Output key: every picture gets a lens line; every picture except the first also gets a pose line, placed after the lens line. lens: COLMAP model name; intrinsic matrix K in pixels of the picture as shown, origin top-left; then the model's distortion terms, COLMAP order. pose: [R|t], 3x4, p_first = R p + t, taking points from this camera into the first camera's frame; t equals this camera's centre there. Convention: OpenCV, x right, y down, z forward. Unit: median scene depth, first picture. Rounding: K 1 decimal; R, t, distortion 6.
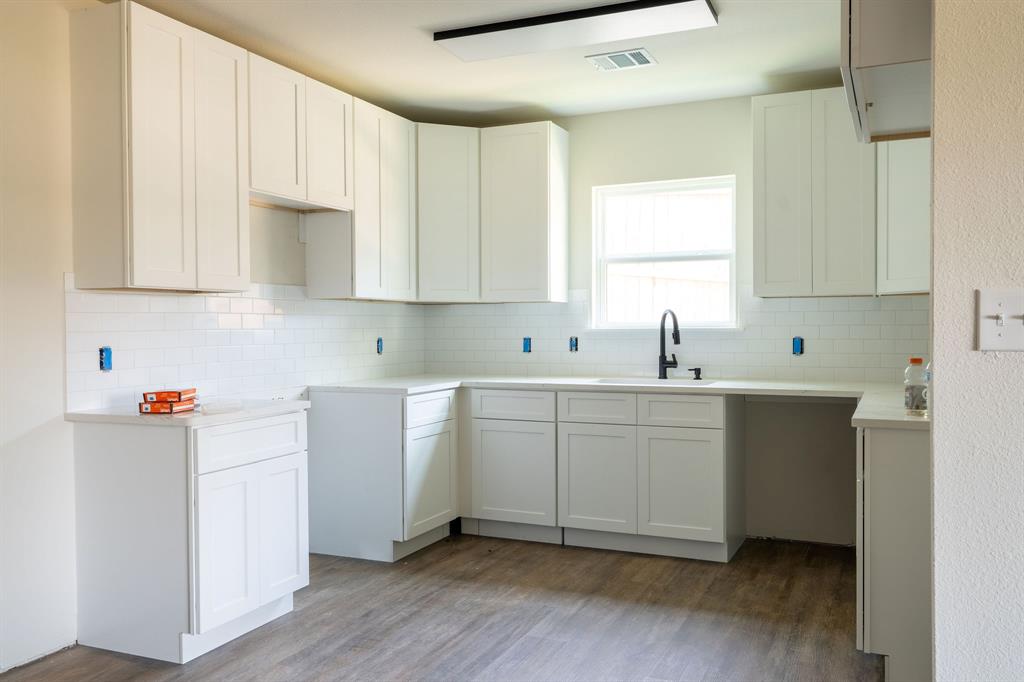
lens RADIAL K [[826.0, 0, 532.7], [0, 826.0, 336.5], [0, 0, 1]] dist [0.025829, -0.000731]
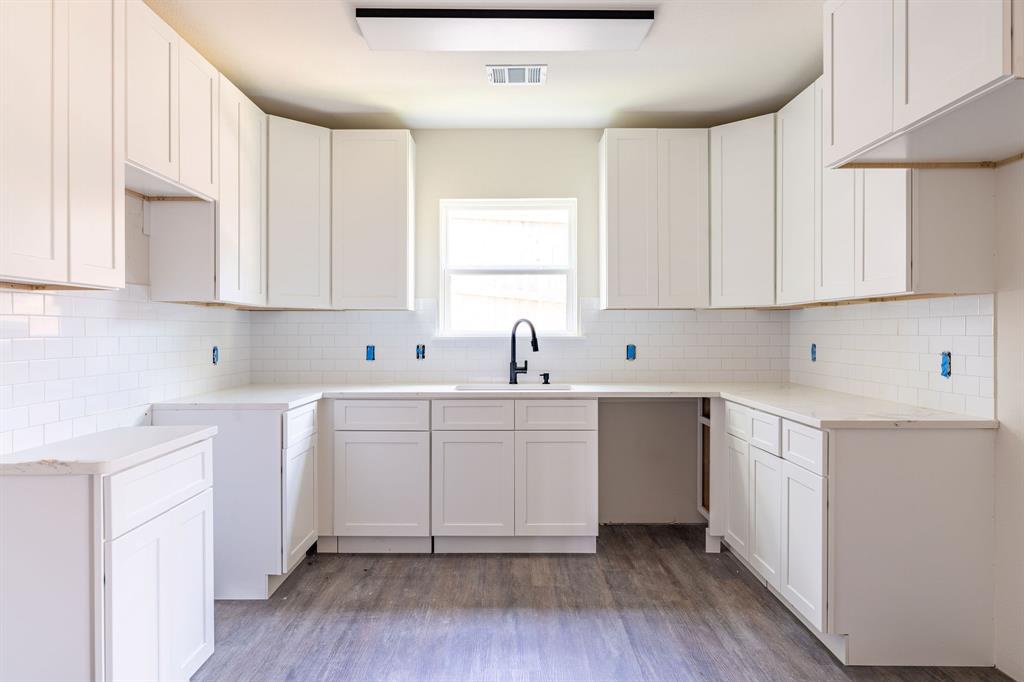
lens RADIAL K [[682.9, 0, 509.4], [0, 682.9, 333.6], [0, 0, 1]] dist [-0.000386, -0.000749]
pose [[0.918404, 0.003525, 0.395628, -0.217949], [0.001578, 0.999920, -0.012574, -0.002940], [-0.395641, 0.012172, 0.918325, 0.216554]]
